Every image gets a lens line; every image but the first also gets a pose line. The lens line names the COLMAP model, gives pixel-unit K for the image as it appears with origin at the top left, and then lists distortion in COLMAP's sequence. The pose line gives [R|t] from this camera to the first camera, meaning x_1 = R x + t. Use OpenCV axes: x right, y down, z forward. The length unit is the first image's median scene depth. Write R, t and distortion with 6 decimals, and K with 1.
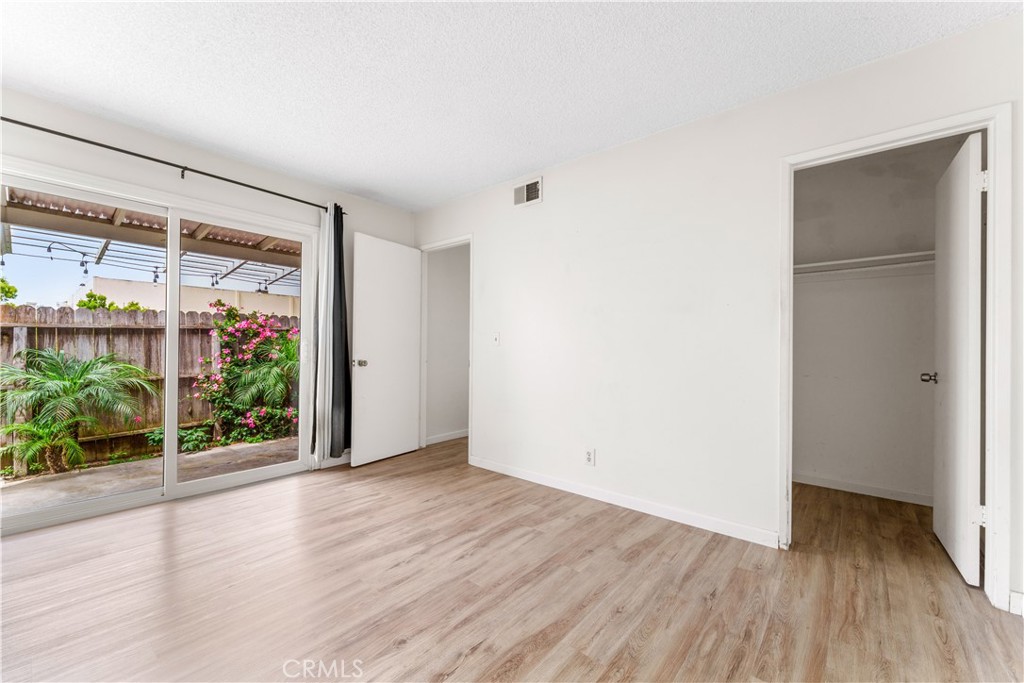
lens RADIAL K [[409.3, 0, 512.7], [0, 409.3, 344.6], [0, 0, 1]] dist [0.002004, -0.000283]
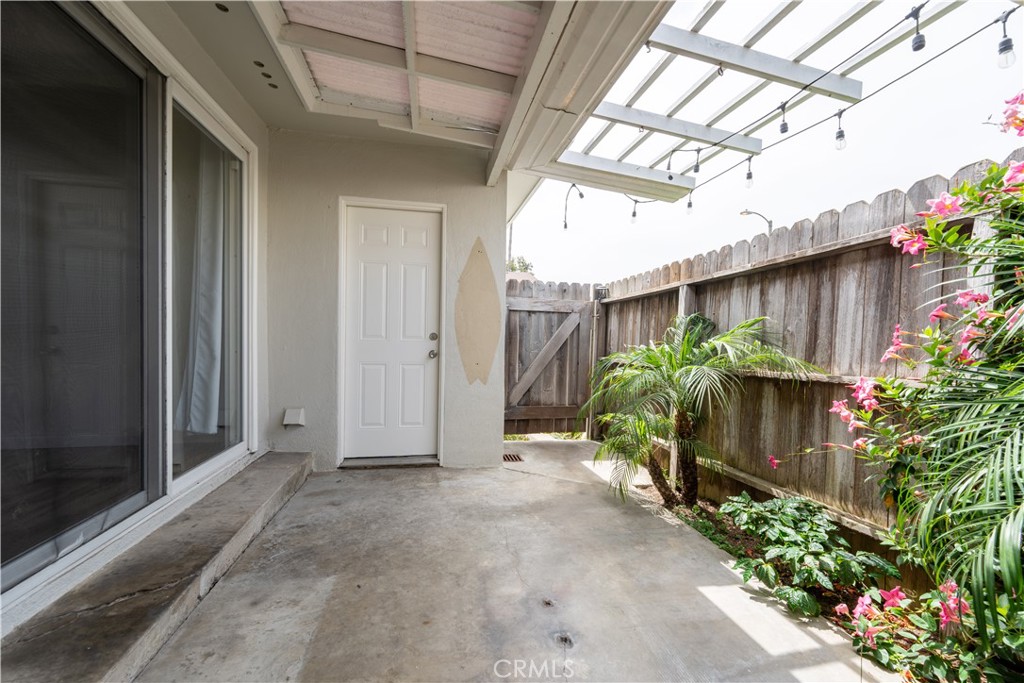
lens RADIAL K [[409.3, 0, 512.7], [0, 409.3, 344.6], [0, 0, 1]] dist [0.002004, -0.000283]
pose [[-0.627165, -0.001092, -0.778886, -0.507161], [-0.014567, 0.999841, 0.010327, 0.068191], [0.778750, 0.017823, -0.627081, 1.406325]]
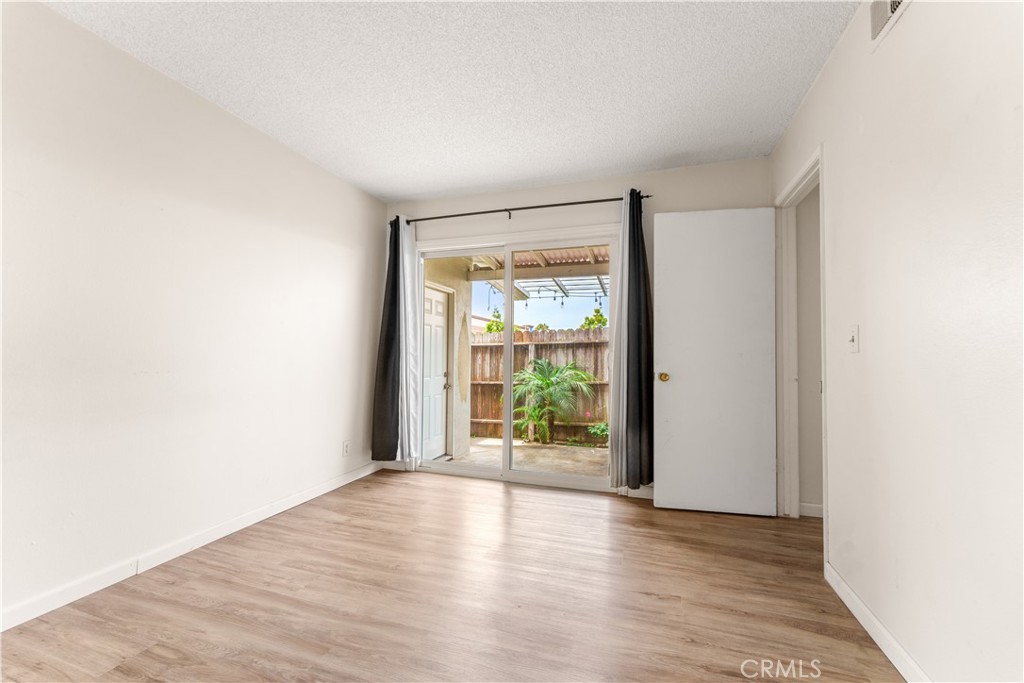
lens RADIAL K [[409.3, 0, 512.7], [0, 409.3, 344.6], [0, 0, 1]] dist [0.002004, -0.000283]
pose [[0.368674, -0.029843, -0.929080, 0.242152], [0.003413, 0.999521, -0.030751, 0.006066], [0.929553, 0.008167, 0.368599, 0.419463]]
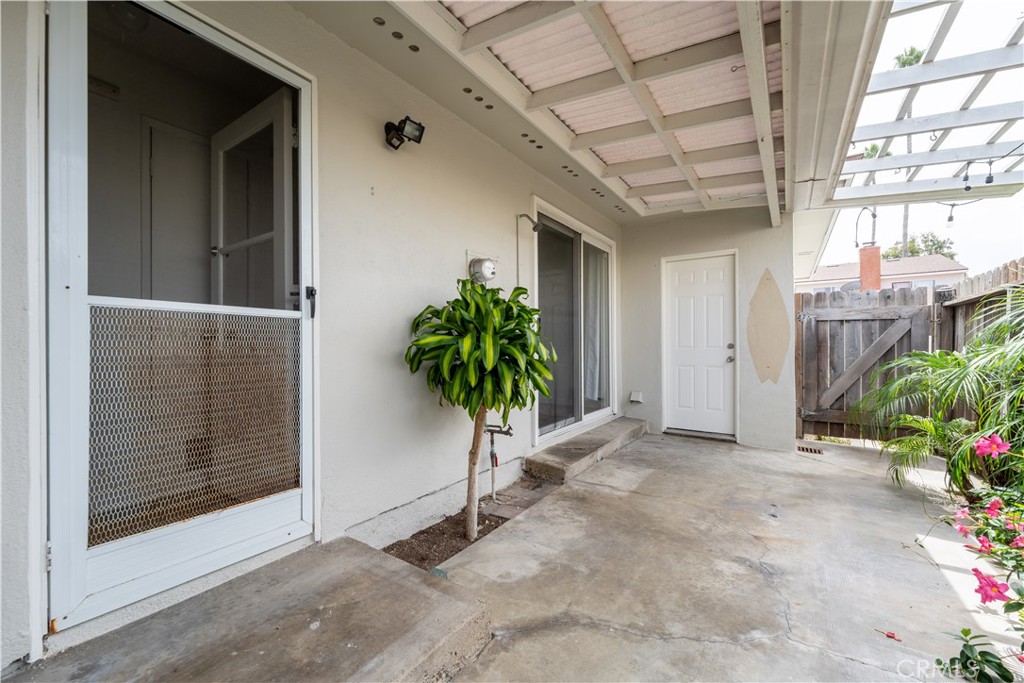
lens RADIAL K [[409.3, 0, 512.7], [0, 409.3, 344.6], [0, 0, 1]] dist [0.002004, -0.000283]
pose [[-0.995062, -0.001568, -0.099238, -0.335492], [-0.000582, 0.999950, -0.009961, 0.069907], [0.099249, -0.009854, -0.995014, 1.849753]]
